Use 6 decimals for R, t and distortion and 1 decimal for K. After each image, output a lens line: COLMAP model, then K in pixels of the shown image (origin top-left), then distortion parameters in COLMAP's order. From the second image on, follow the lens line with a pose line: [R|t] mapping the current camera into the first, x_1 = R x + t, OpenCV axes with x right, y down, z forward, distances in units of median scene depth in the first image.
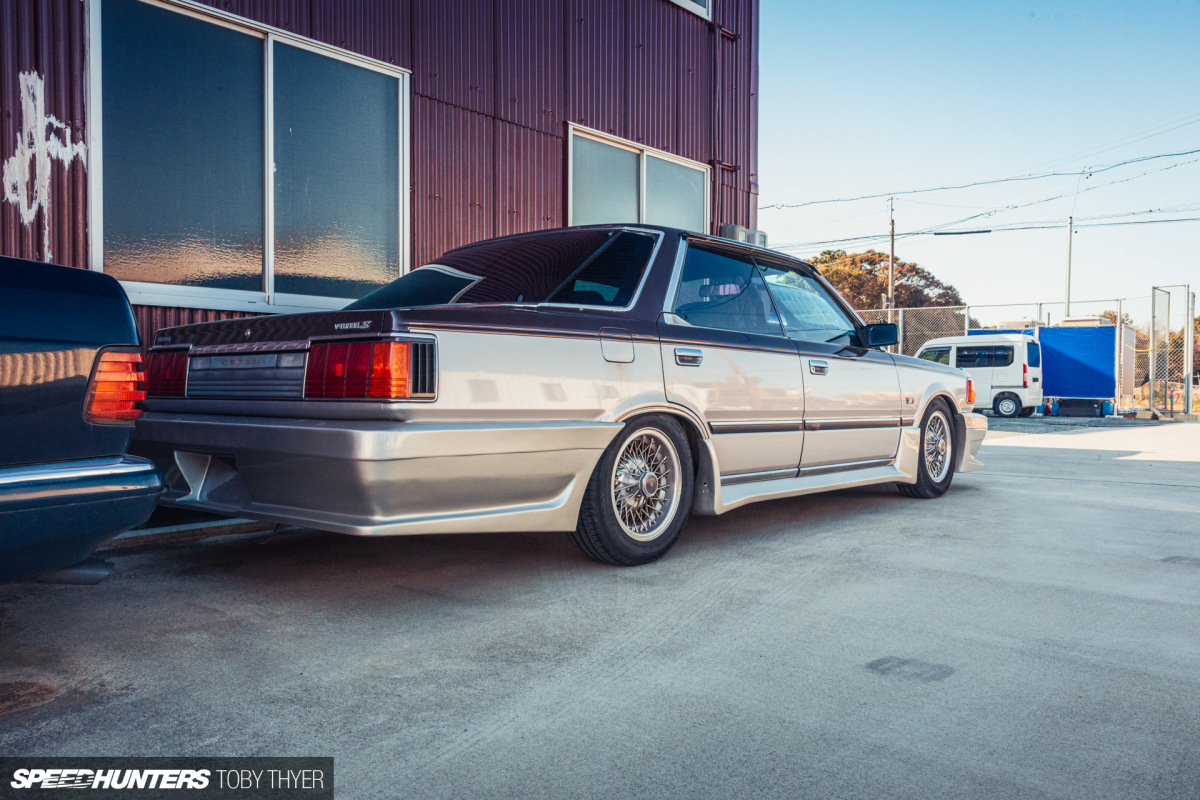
lens RADIAL K [[943.4, 0, 600.0], [0, 943.4, 400.0], [0, 0, 1]] dist [-0.000973, -0.004116]
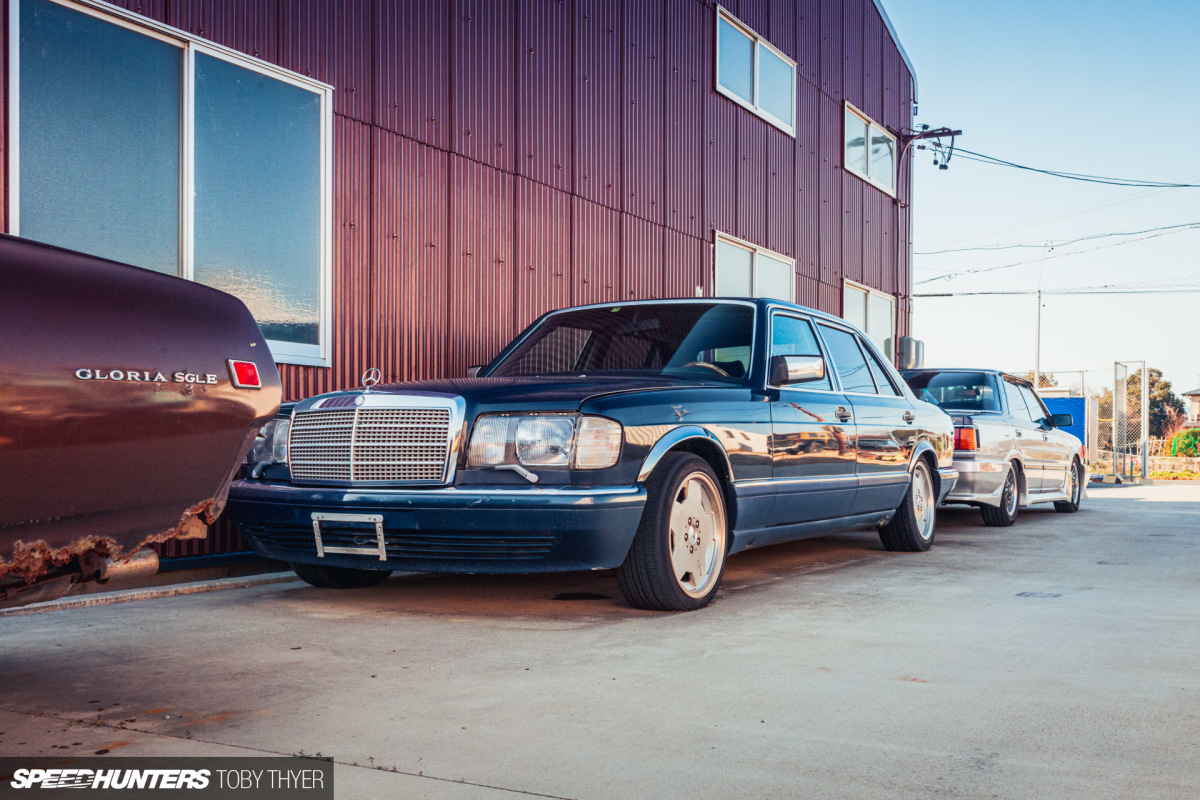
lens RADIAL K [[1241.1, 0, 599.7], [0, 1241.1, 403.0], [0, 0, 1]] dist [-0.018352, -0.017691]
pose [[0.984705, 0.021968, 0.172842, -0.242627], [-0.013493, 0.998655, -0.050055, 0.007250], [-0.173709, 0.046957, 0.983677, -0.295923]]
